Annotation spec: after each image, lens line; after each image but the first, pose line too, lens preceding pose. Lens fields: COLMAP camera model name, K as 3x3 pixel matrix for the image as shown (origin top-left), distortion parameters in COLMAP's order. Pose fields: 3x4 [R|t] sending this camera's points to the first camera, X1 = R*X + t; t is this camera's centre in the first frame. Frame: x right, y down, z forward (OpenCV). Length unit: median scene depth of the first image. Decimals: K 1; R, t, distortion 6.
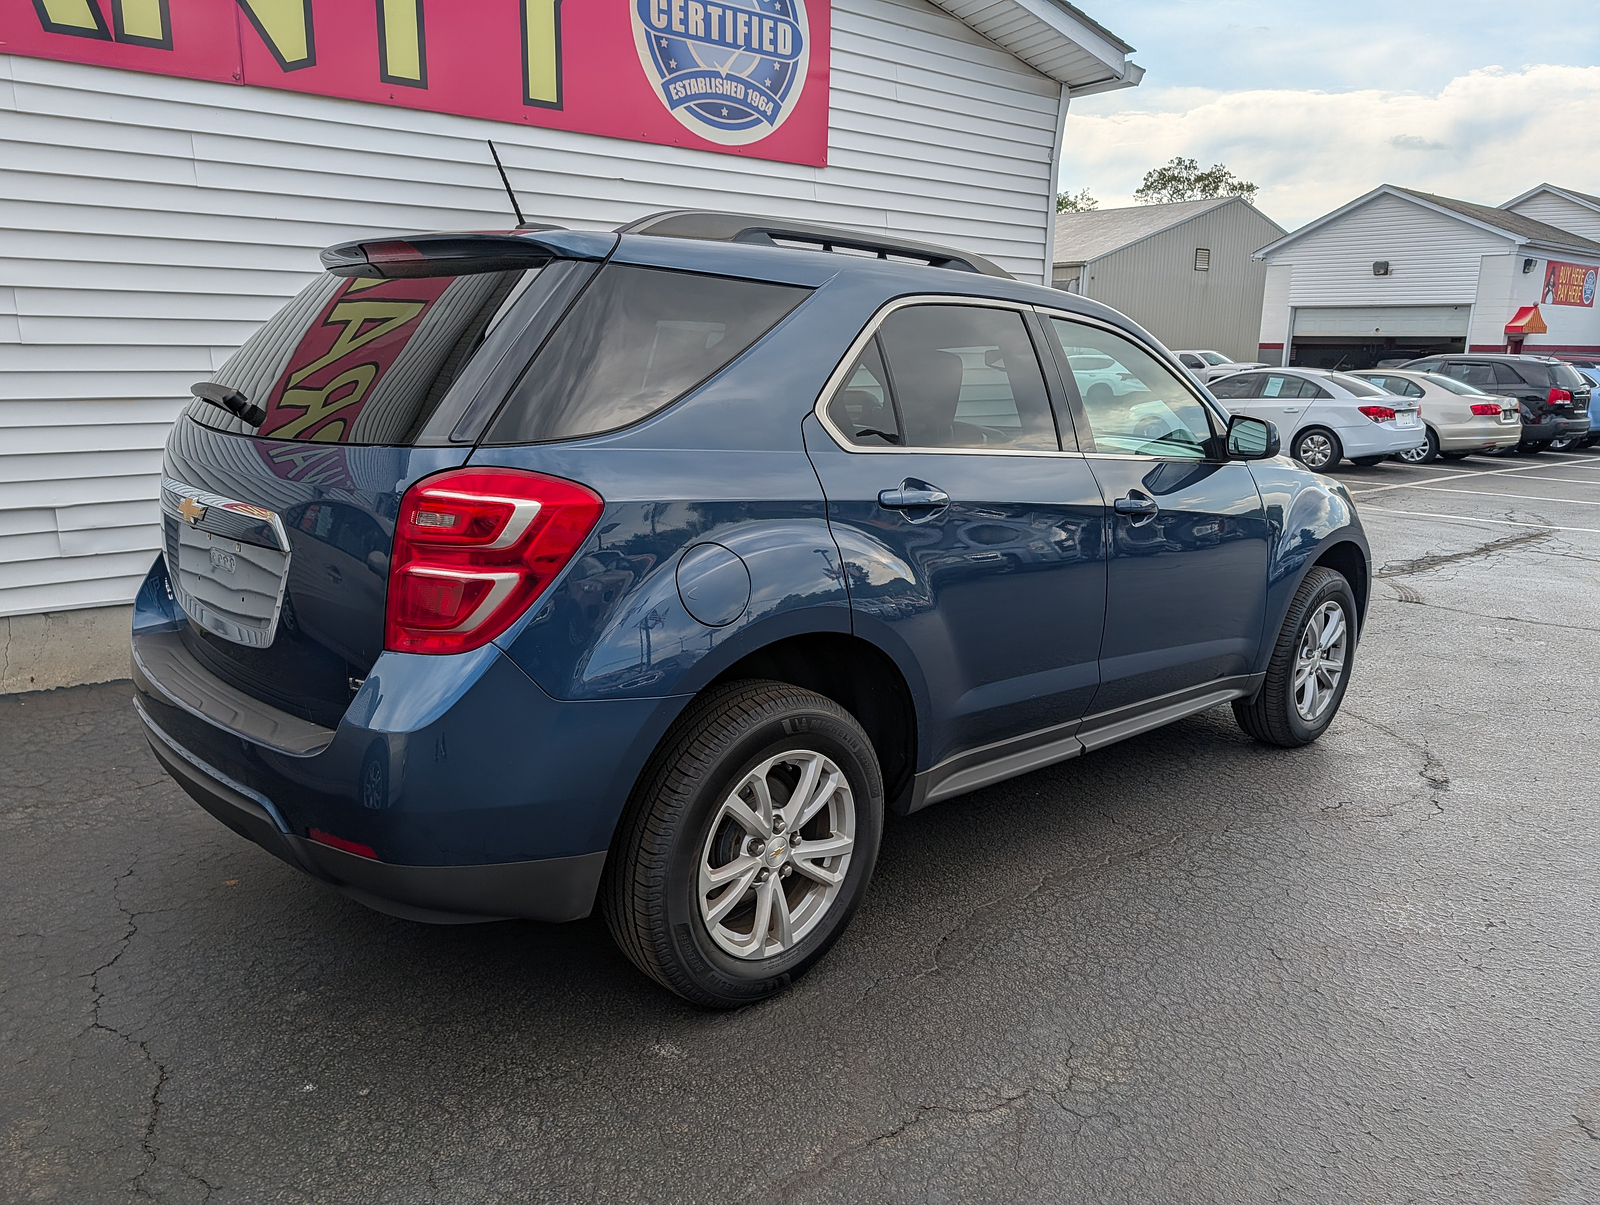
lens RADIAL K [[1142.7, 0, 798.2], [0, 1142.7, 601.7], [0, 0, 1]] dist [0.029110, -0.018961]
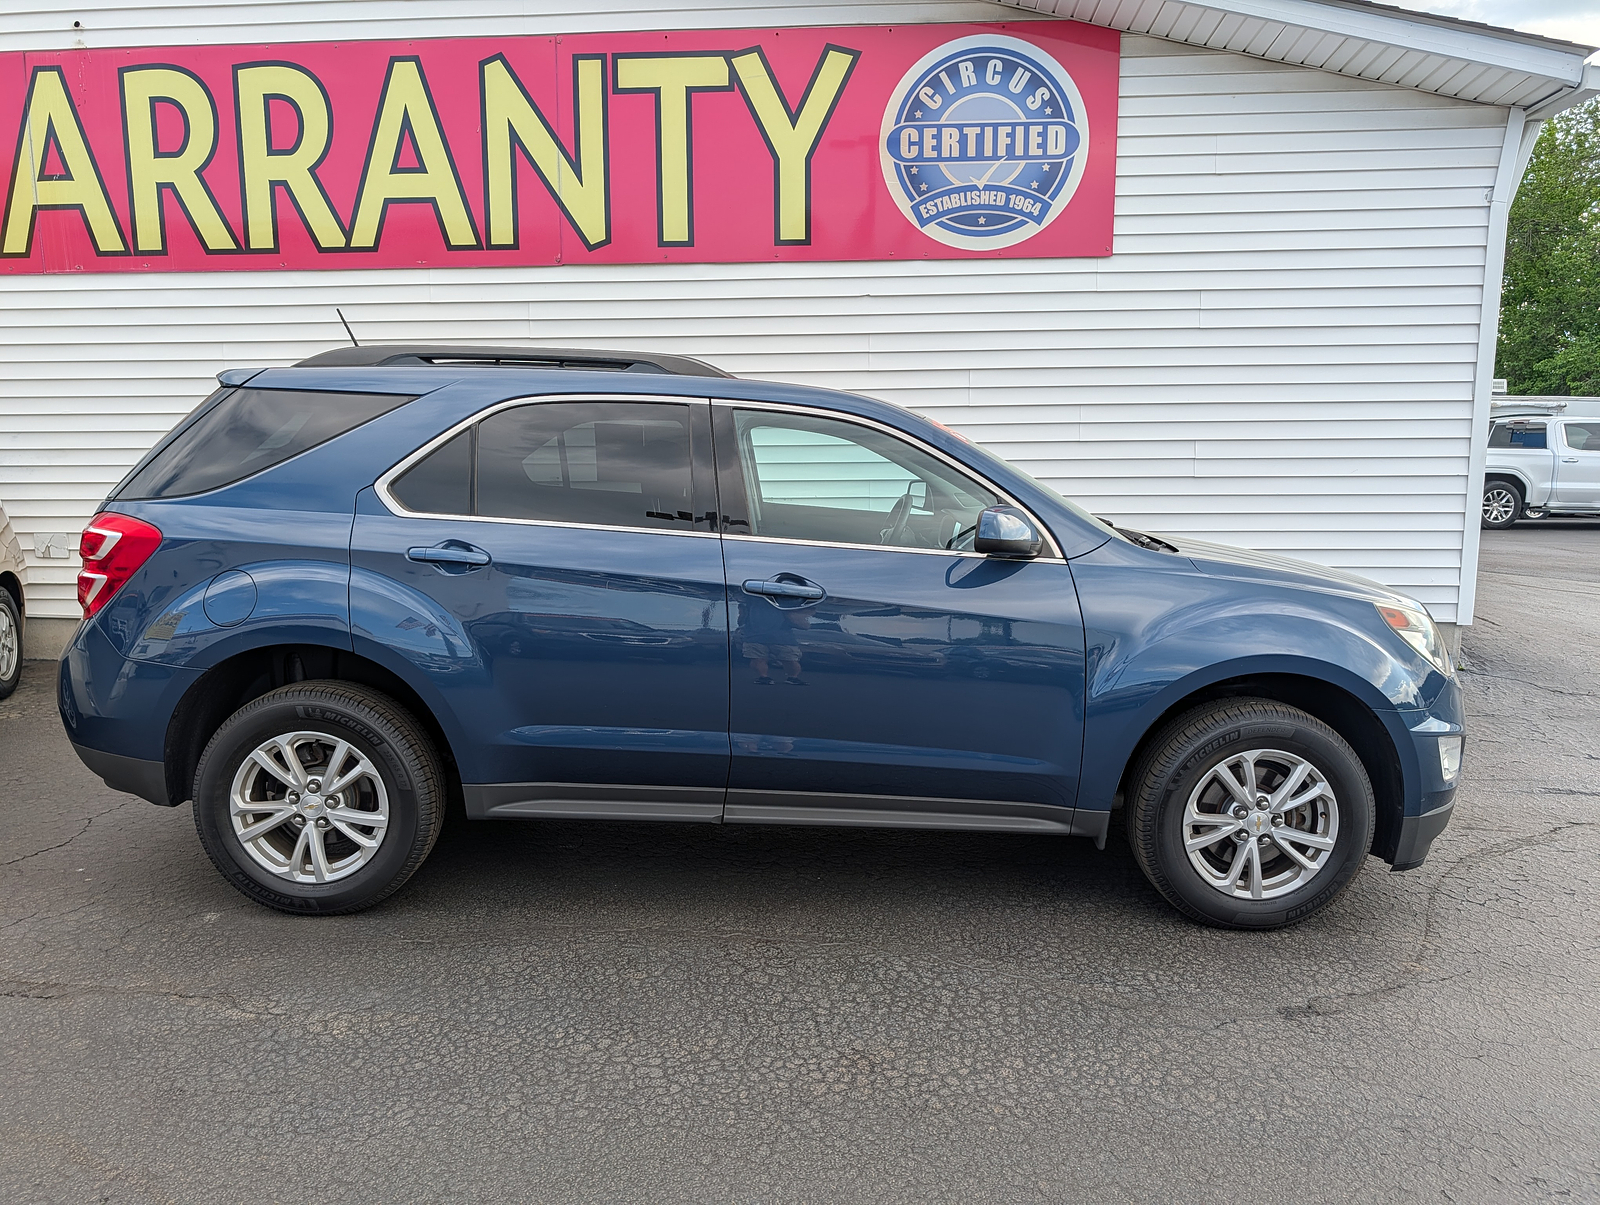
lens RADIAL K [[1142.7, 0, 799.0], [0, 1142.7, 603.4], [0, 0, 1]] dist [0.029110, -0.018961]
pose [[0.734030, 0.080066, -0.674381, 0.560538], [-0.134750, 0.990453, -0.029078, -0.024707], [0.665615, 0.112217, 0.737811, 0.151349]]
